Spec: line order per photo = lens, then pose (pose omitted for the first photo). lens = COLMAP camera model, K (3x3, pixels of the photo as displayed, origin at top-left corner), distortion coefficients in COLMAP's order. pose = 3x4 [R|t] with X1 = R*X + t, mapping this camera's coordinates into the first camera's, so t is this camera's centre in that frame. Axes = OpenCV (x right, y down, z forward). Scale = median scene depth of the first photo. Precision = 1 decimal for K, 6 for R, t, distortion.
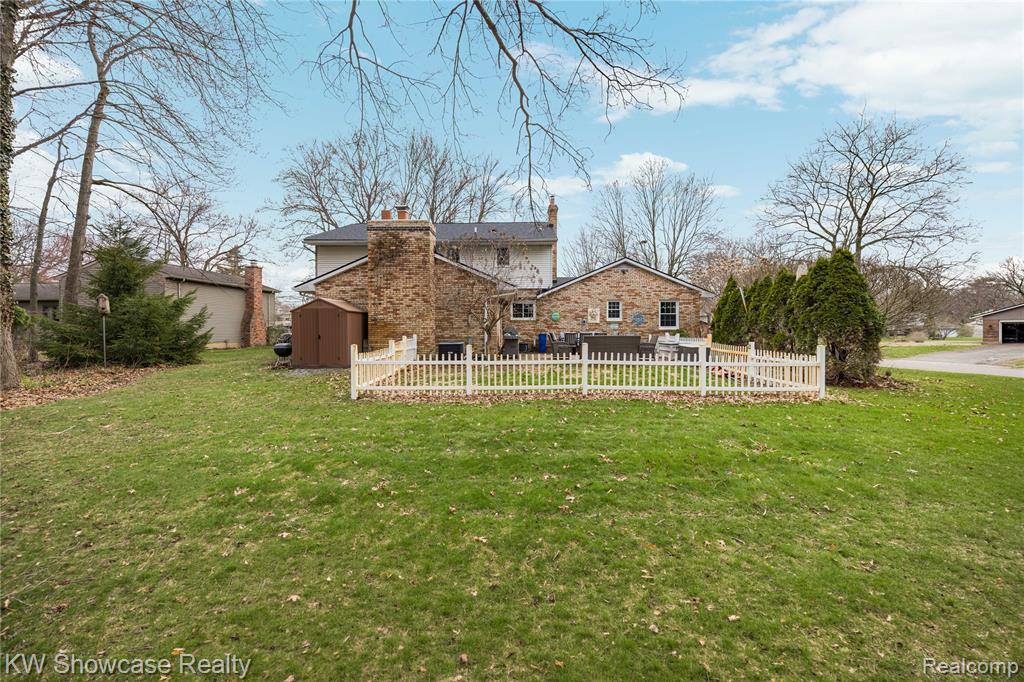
lens RADIAL K [[411.8, 0, 502.5], [0, 411.8, 335.4], [0, 0, 1]] dist [0.002242, -0.000044]
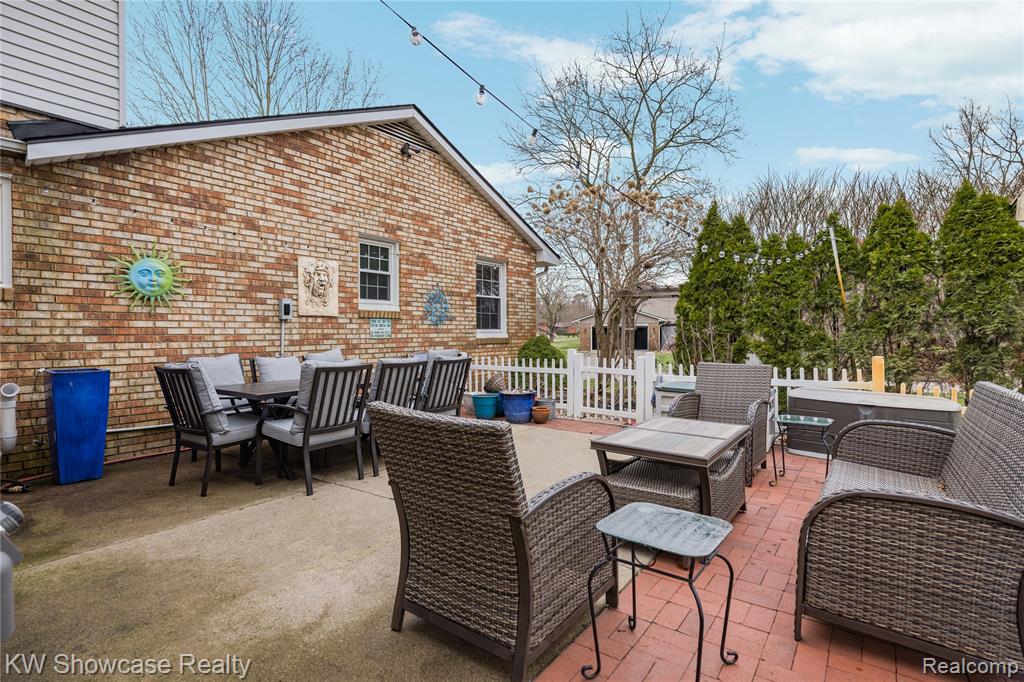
lens RADIAL K [[515.9, 0, 524.7], [0, 515.9, 335.7], [0, 0, 1]] dist [-0.001347, -0.001913]
pose [[0.551420, -0.006813, 0.834200, 0.020124], [0.011503, 0.999934, 0.000563, -0.015822], [-0.834148, 0.009286, 0.551462, 0.709860]]
